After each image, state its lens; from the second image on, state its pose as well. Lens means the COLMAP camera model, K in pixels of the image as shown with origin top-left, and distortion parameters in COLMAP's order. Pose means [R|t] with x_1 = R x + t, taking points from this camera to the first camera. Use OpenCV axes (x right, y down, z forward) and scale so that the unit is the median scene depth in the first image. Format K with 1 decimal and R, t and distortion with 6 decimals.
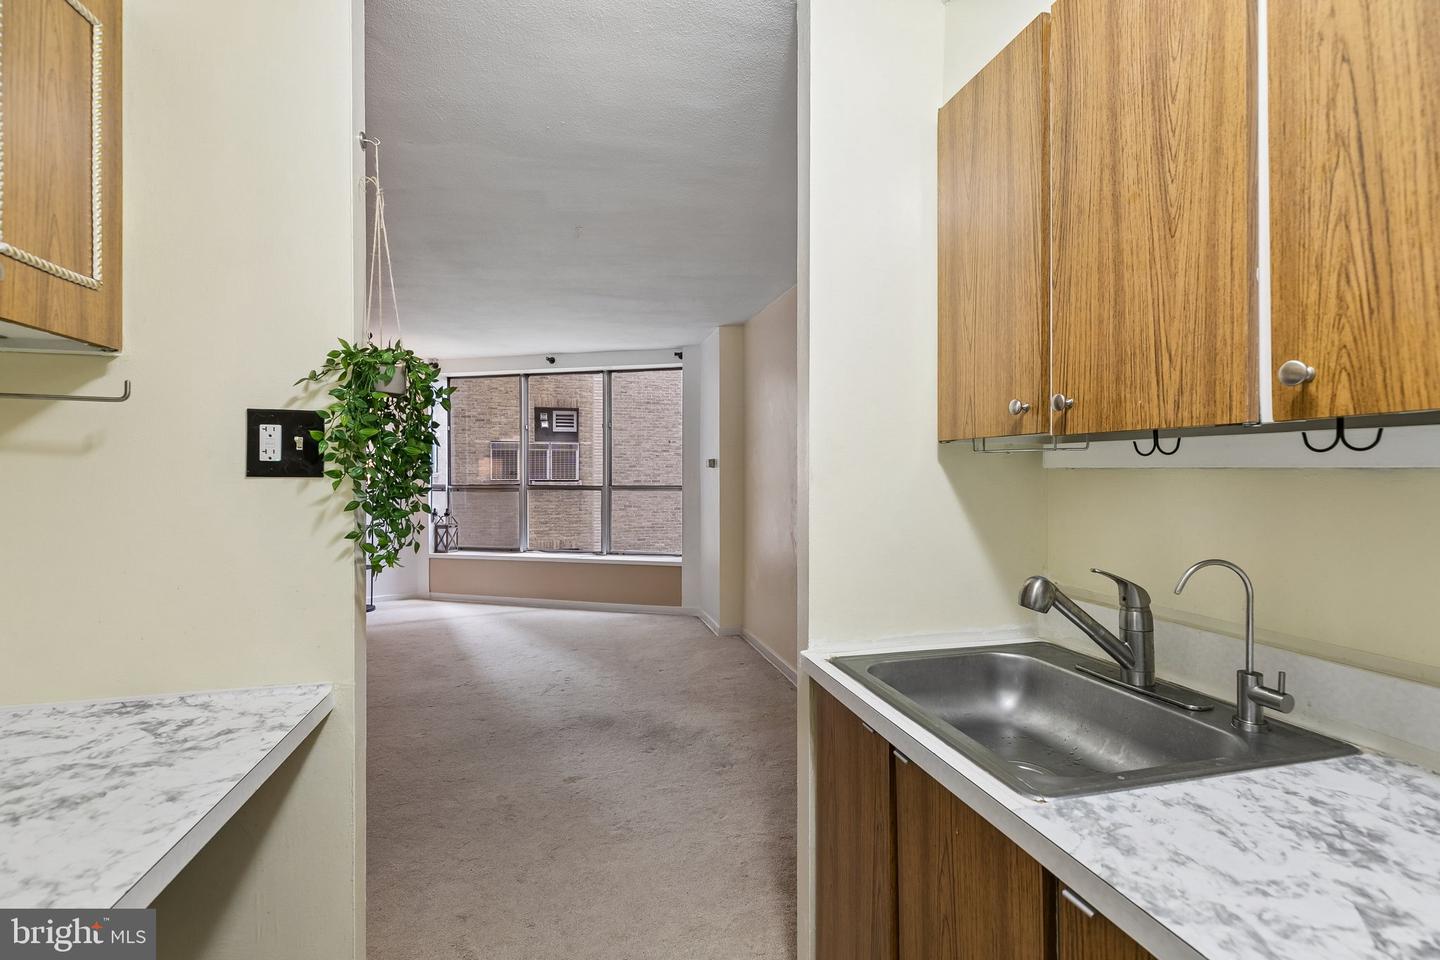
lens RADIAL K [[650.8, 0, 749.6], [0, 650.8, 475.7], [0, 0, 1]] dist [0.007679, -0.001207]
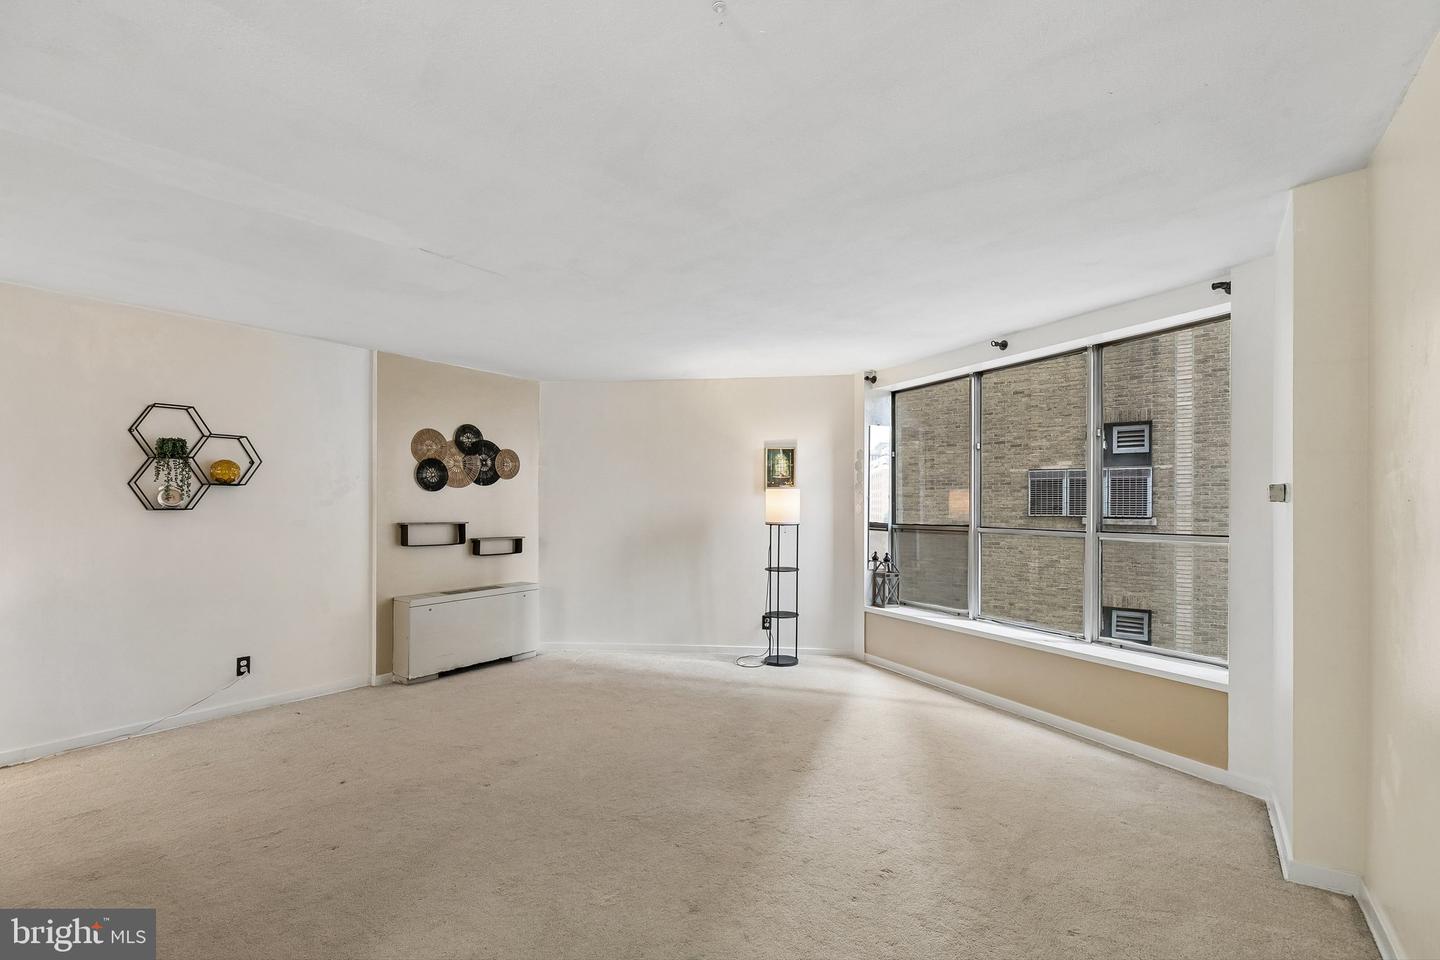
lens RADIAL K [[650.8, 0, 730.7], [0, 650.8, 504.6], [0, 0, 1]] dist [0.007679, -0.001207]
pose [[0.614736, -0.000651, -0.788733, 0.056561], [-0.003654, 0.999987, -0.003673, -0.006602], [0.788725, 0.005141, 0.614725, 0.341056]]
